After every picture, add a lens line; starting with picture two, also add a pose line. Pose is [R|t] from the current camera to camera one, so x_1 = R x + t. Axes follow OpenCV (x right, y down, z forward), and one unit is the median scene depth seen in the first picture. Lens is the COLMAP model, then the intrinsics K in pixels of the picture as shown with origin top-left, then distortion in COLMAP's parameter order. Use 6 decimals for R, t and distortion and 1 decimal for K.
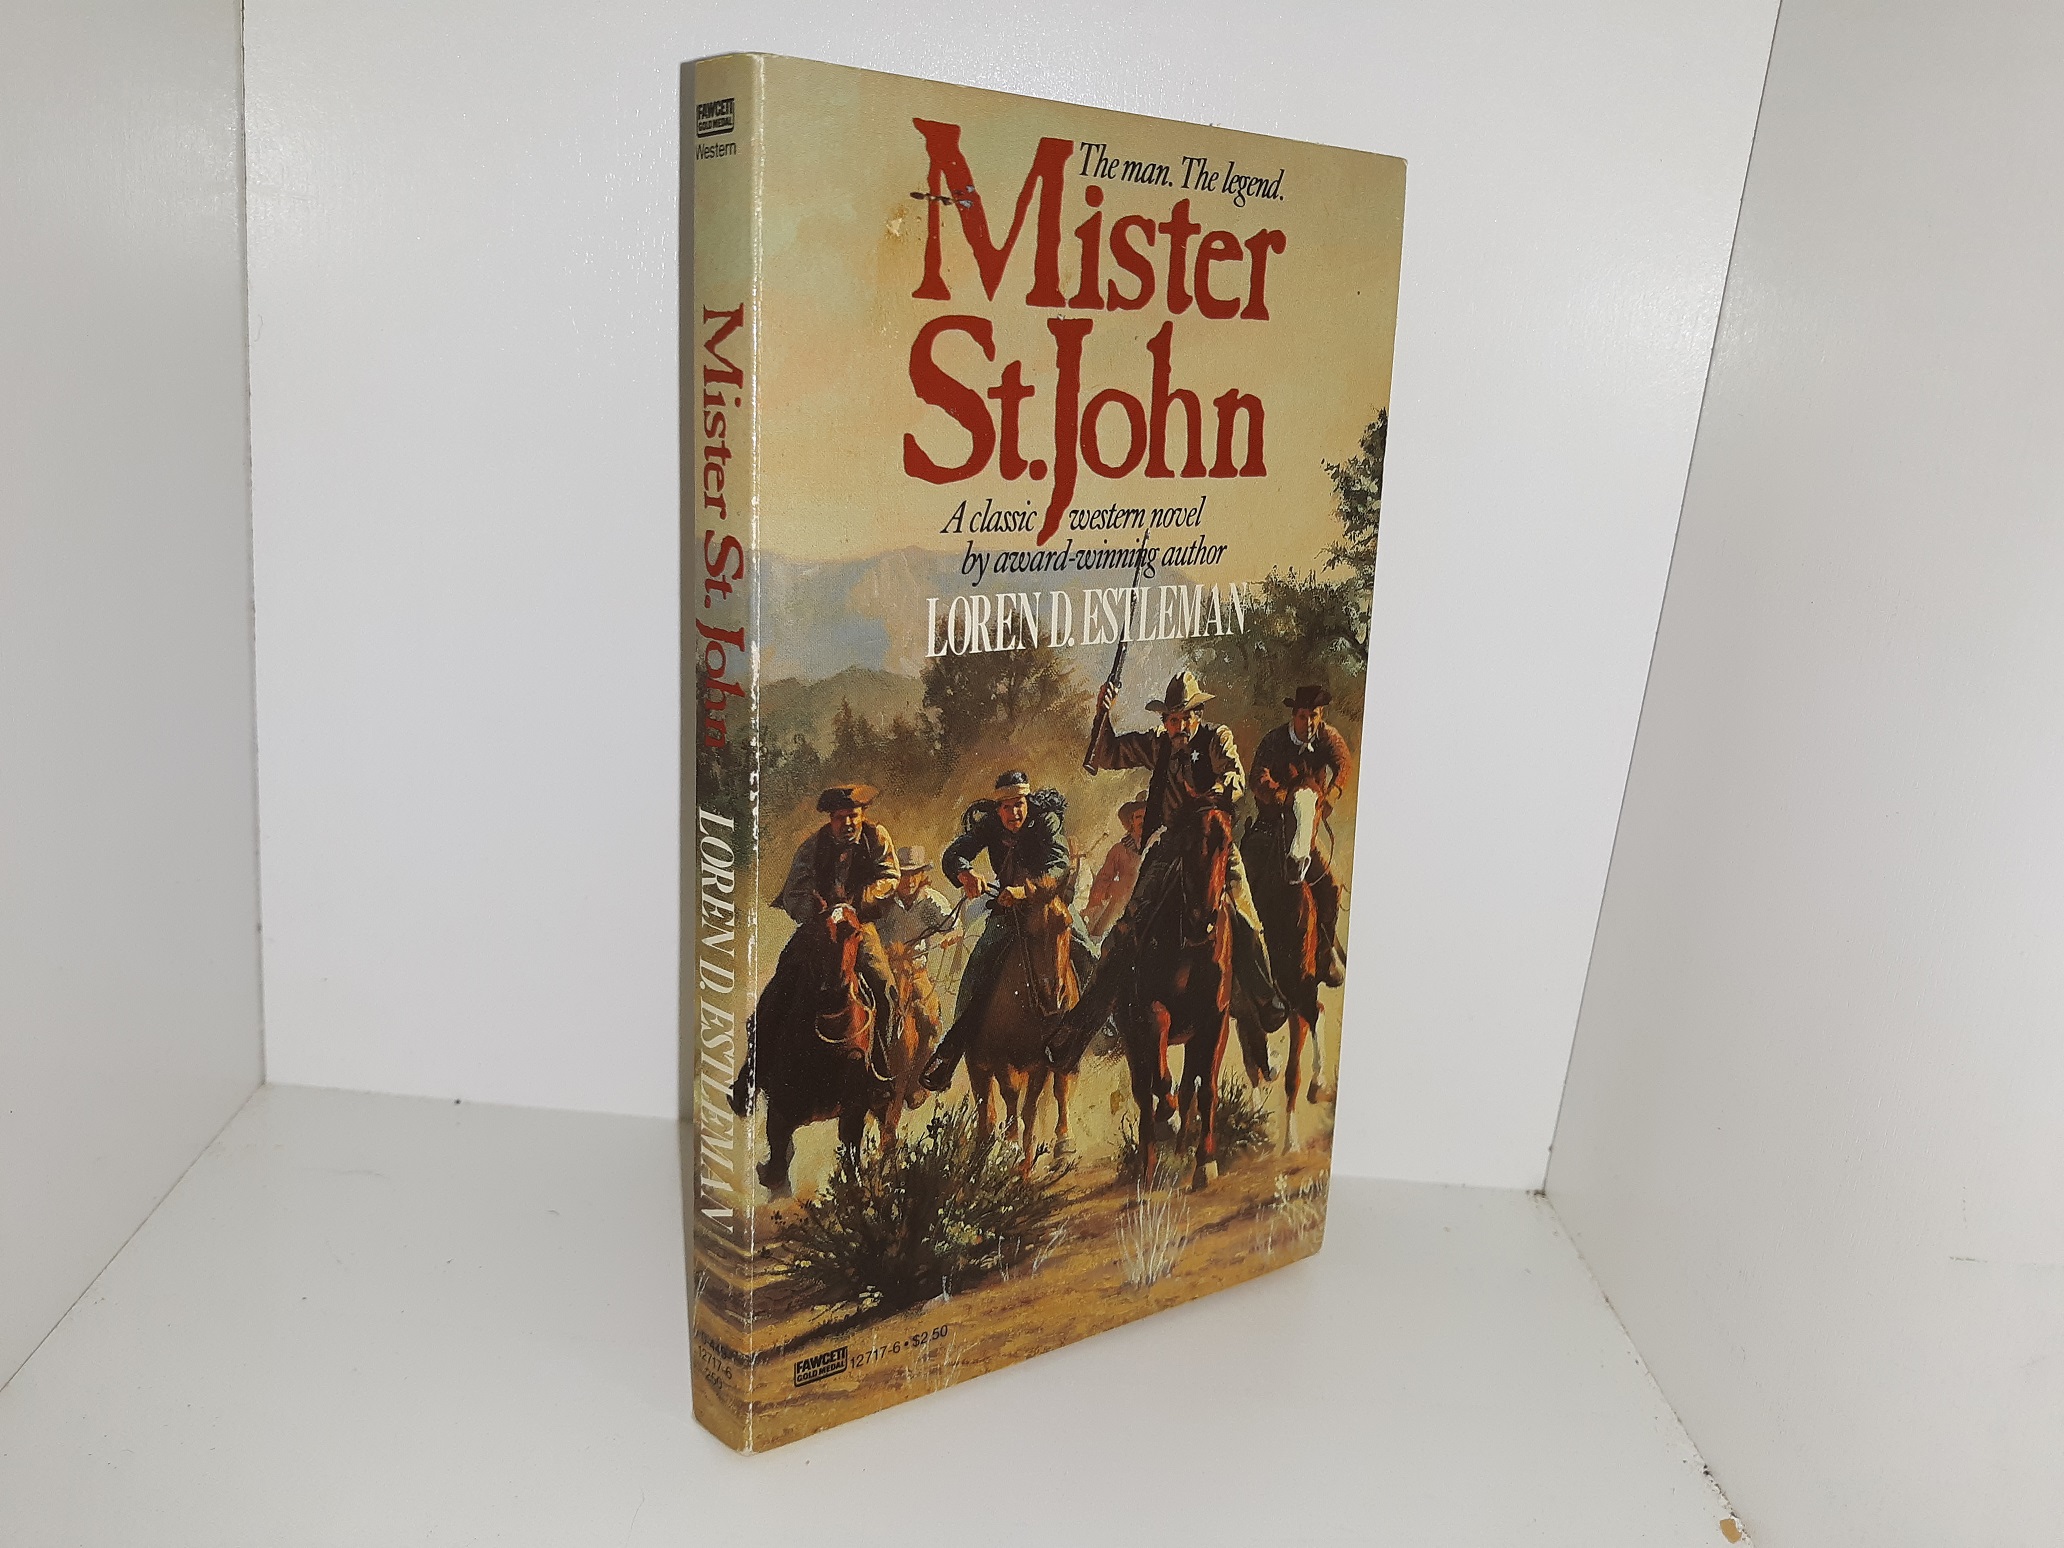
lens RADIAL K [[1725.3, 0, 1044.8], [0, 1725.3, 767.1], [0, 0, 1]] dist [-0.096416, 0.072145]
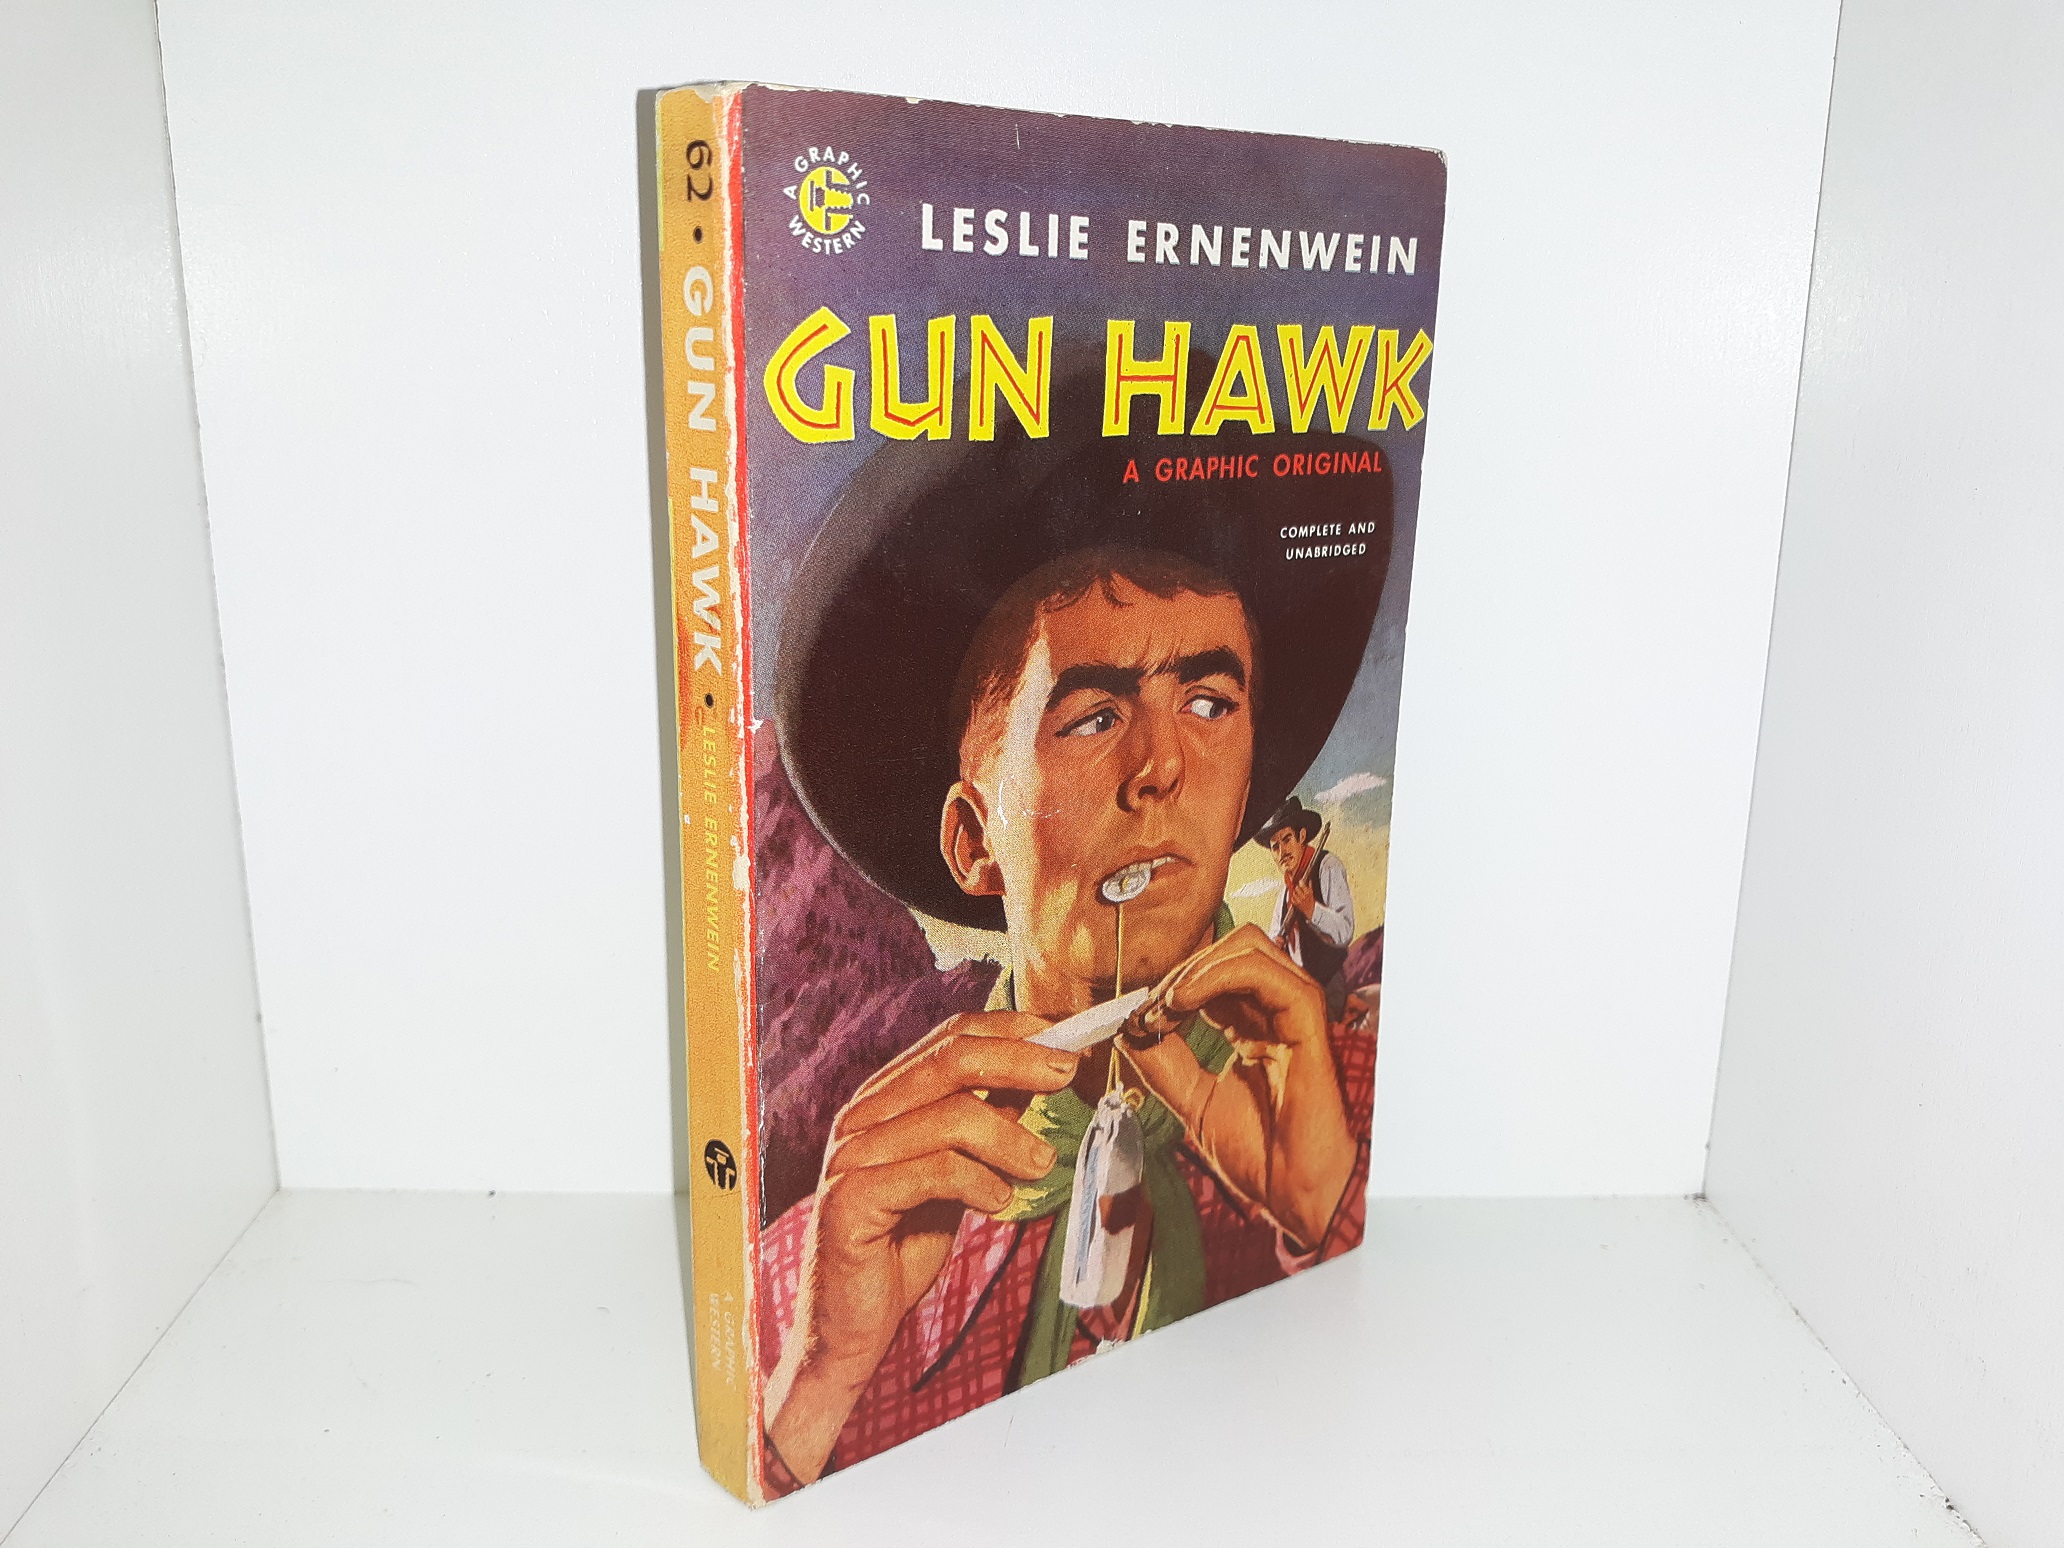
lens RADIAL K [[1725.3, 0, 1038.4], [0, 1725.3, 769.0], [0, 0, 1]] dist [-0.096416, 0.072145]
pose [[0.995926, -0.086252, -0.026308, -0.013982], [0.085512, 0.995941, -0.028081, 0.024164], [0.028624, 0.025717, 0.999259, 0.107428]]
